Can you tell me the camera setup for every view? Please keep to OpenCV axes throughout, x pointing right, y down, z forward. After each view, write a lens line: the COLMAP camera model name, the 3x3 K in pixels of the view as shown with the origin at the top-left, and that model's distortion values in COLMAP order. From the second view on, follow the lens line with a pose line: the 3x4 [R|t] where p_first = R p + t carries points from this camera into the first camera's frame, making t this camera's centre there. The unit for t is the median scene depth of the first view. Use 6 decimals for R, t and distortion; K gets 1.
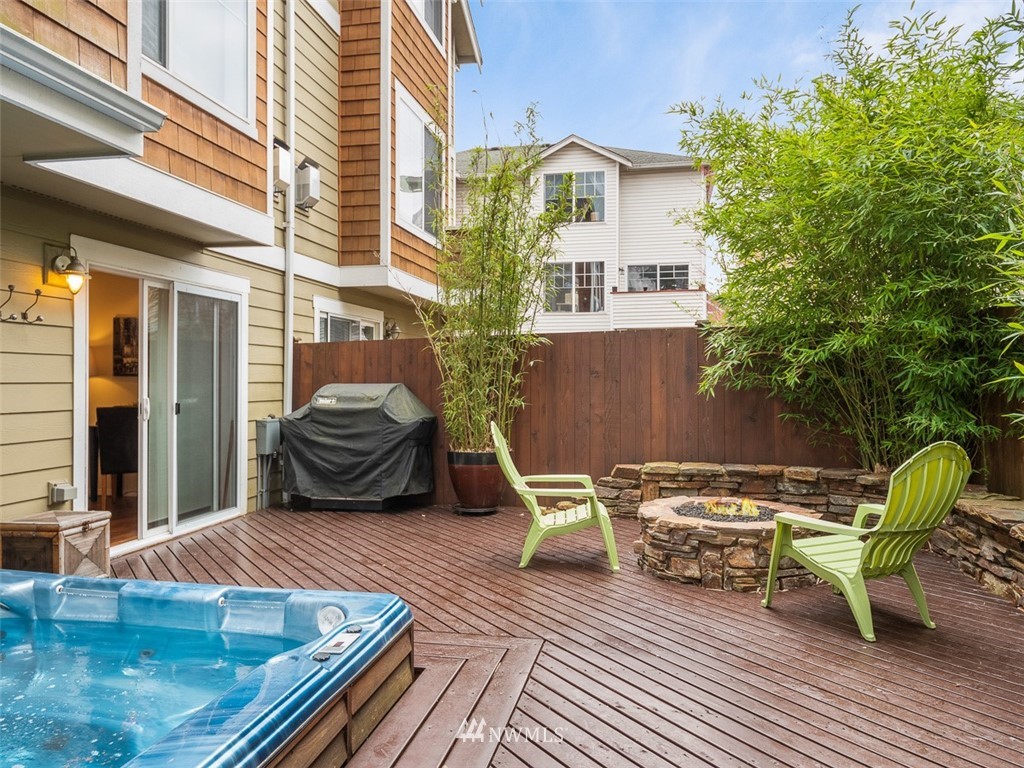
lens RADIAL K [[731.2, 0, 507.7], [0, 731.2, 378.0], [0, 0, 1]] dist [-0.001902, -0.009187]
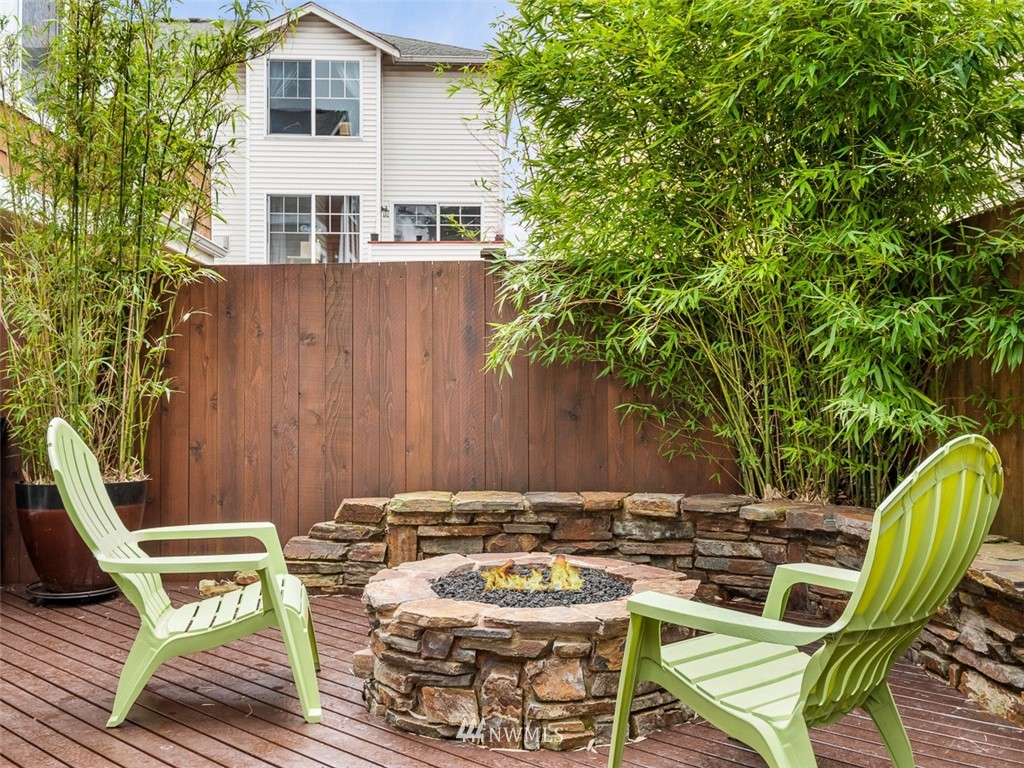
lens RADIAL K [[984.2, 0, 514.2], [0, 984.2, 377.0], [0, 0, 1]] dist [0.022915, 0.000000]
pose [[0.963247, 0.002408, 0.268607, 0.079087], [-0.001958, 0.999996, -0.001944, 0.028774], [-0.268611, 0.001346, 0.963248, 0.260189]]
